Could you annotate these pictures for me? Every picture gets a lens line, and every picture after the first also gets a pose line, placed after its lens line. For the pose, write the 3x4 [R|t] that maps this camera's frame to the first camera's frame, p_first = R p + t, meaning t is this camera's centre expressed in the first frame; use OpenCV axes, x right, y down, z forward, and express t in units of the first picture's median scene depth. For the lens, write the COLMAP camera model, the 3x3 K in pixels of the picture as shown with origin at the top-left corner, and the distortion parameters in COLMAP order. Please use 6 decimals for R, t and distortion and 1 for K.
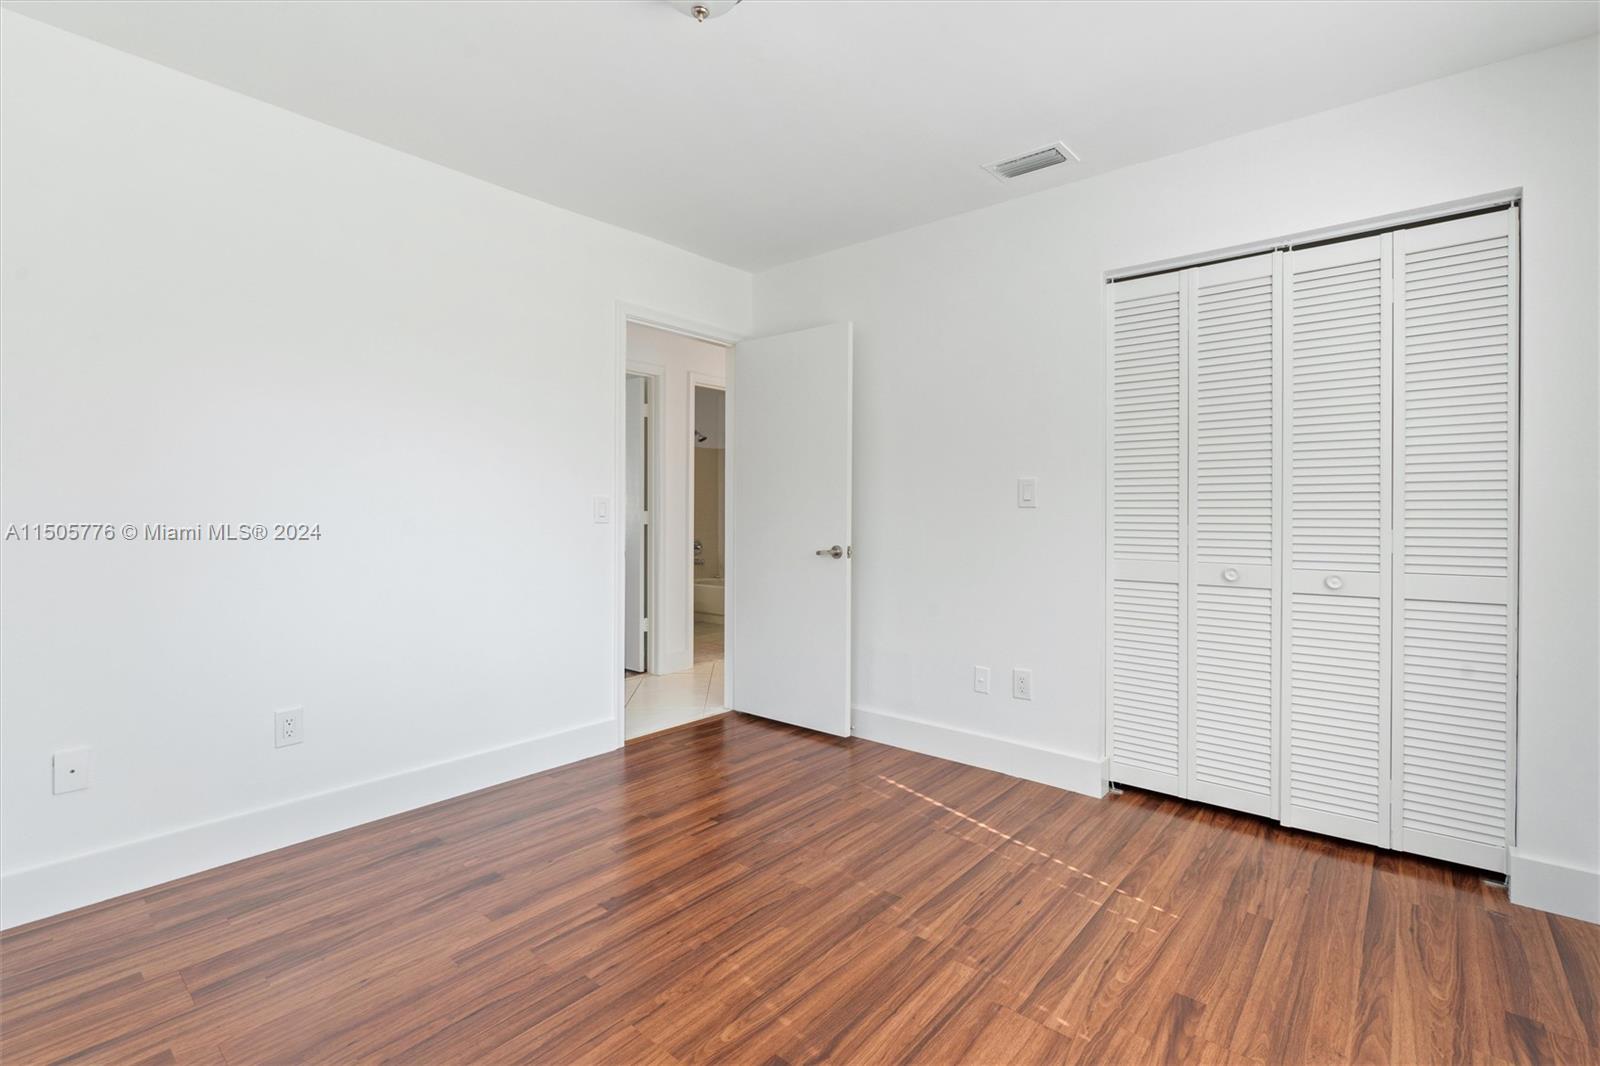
lens RADIAL K [[730.0, 0, 800.0], [0, 730.0, 533.0], [0, 0, 1]] dist [-0.003562, -0.000636]
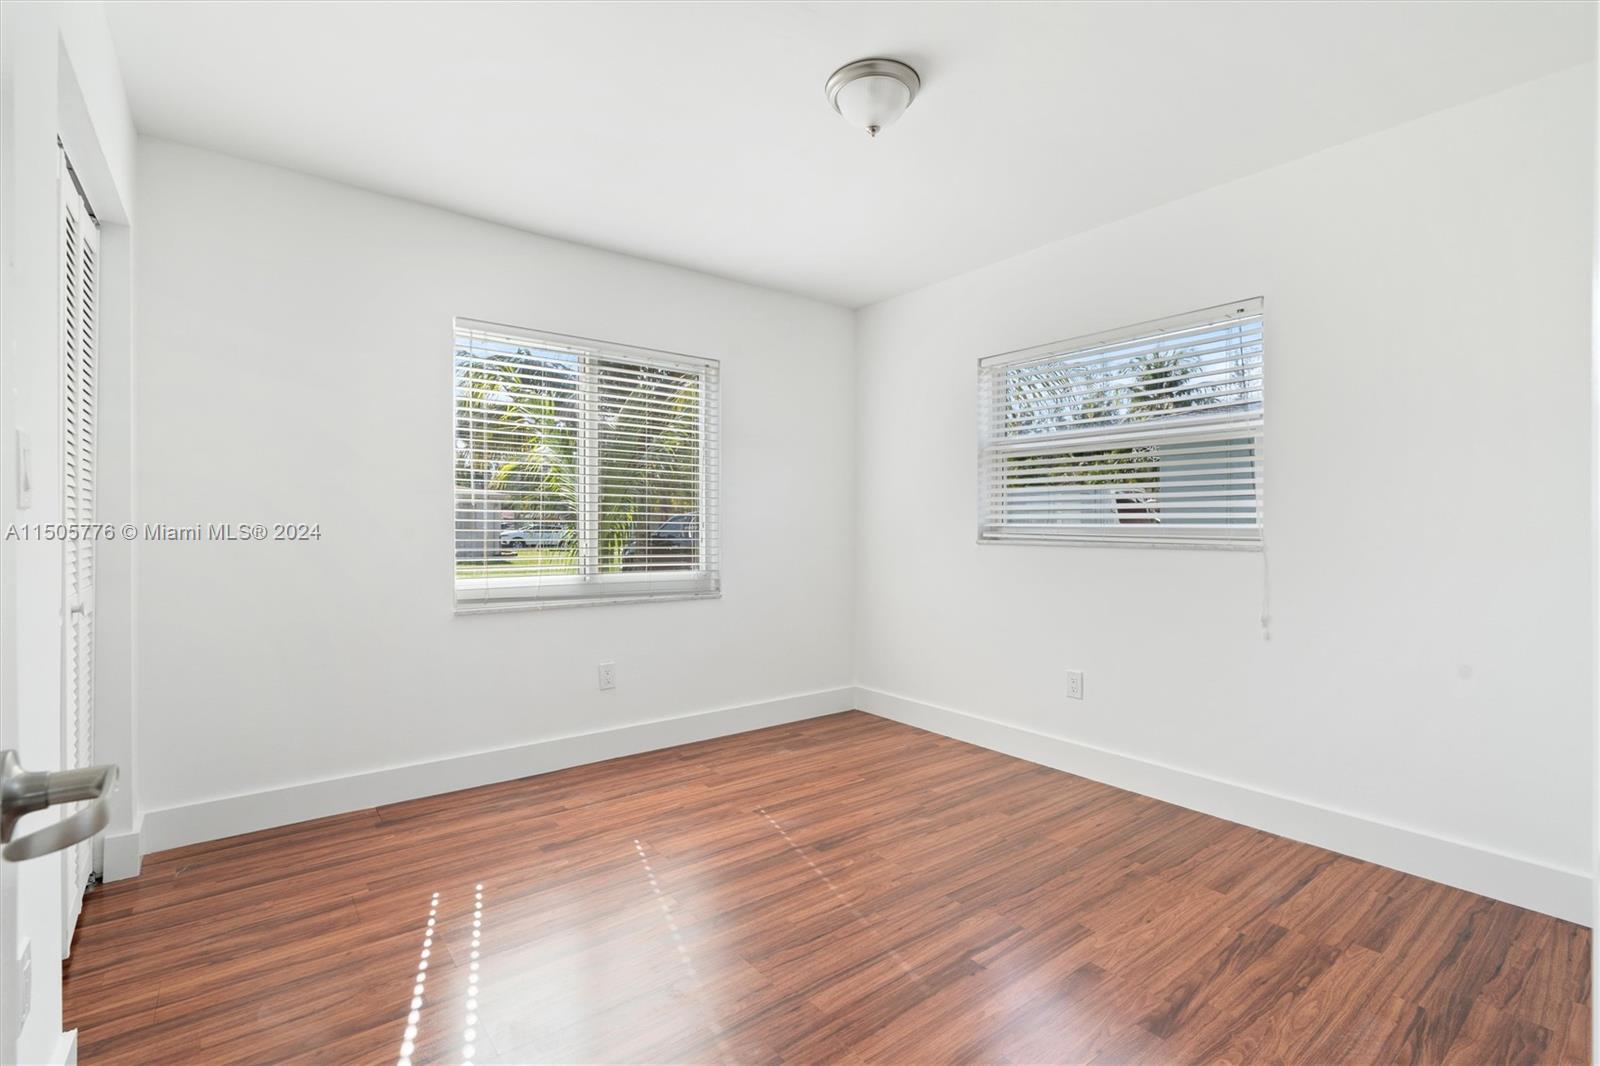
lens RADIAL K [[730.0, 0, 800.0], [0, 730.0, 533.0], [0, 0, 1]] dist [-0.003562, -0.000636]
pose [[-0.979161, -0.010854, 0.202796, -0.248816], [-0.003900, 0.999392, 0.034657, -0.057900], [-0.203049, 0.033144, -0.978608, 2.062401]]
